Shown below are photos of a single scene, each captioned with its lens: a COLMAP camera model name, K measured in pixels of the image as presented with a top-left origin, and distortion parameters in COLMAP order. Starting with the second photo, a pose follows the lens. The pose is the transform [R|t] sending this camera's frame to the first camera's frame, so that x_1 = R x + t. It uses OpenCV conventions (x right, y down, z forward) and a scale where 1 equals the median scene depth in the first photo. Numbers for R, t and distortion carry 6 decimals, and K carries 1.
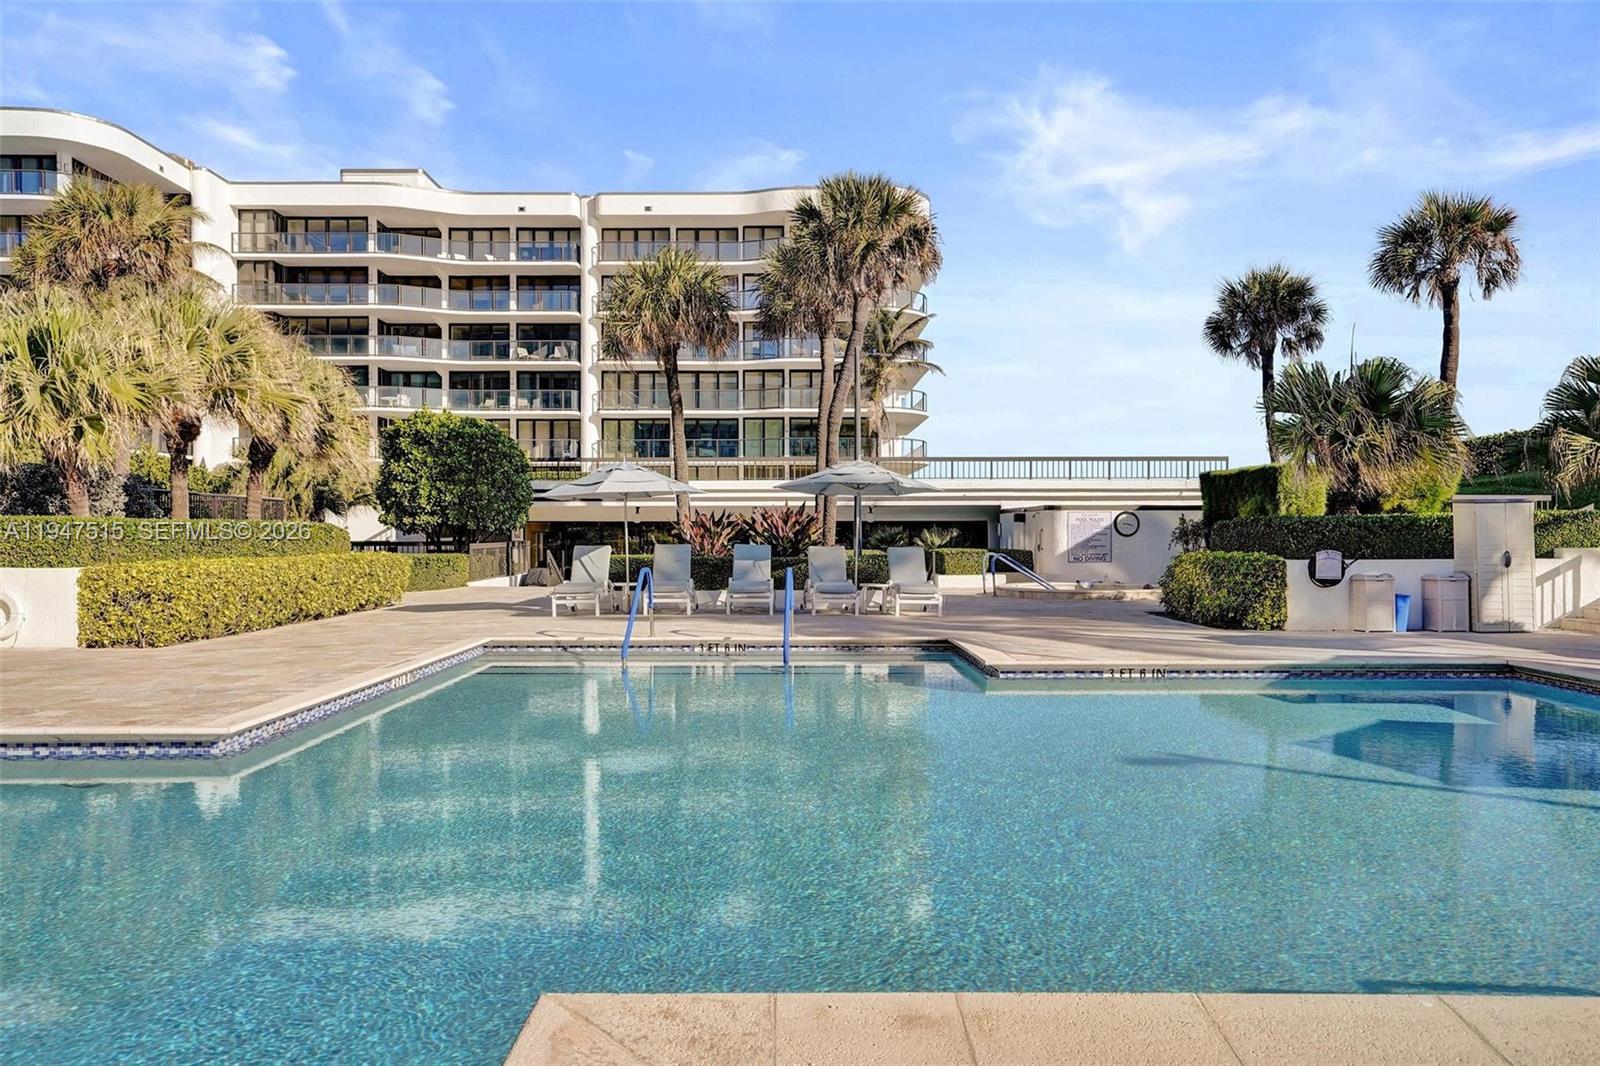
lens RADIAL K [[1166.5, 0, 787.1], [0, 1166.5, 520.2], [0, 0, 1]] dist [0.008553, 0.021963]
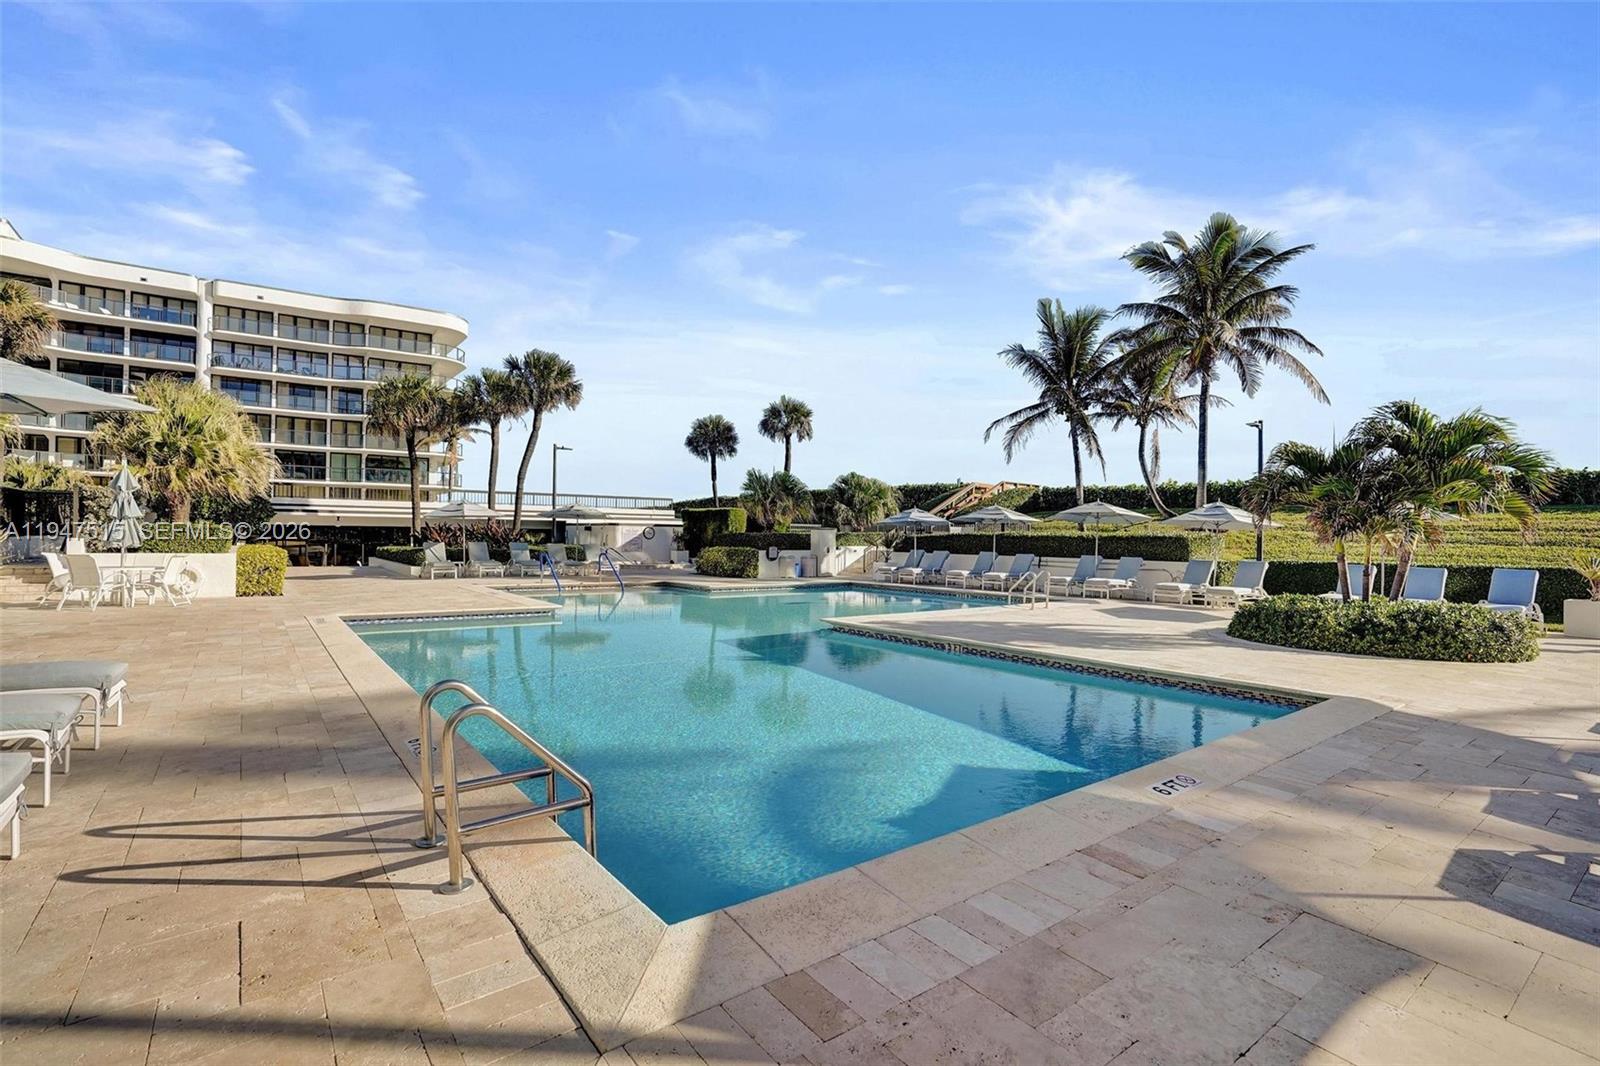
lens RADIAL K [[752.2, 0, 804.7], [0, 752.2, 533.3], [0, 0, 1]] dist [-0.031276, 0.004340]
pose [[0.803598, 0.016223, 0.594952, -0.117068], [-0.021230, 0.999774, 0.001414, -0.001703], [-0.594794, -0.013767, 0.803760, -0.093782]]
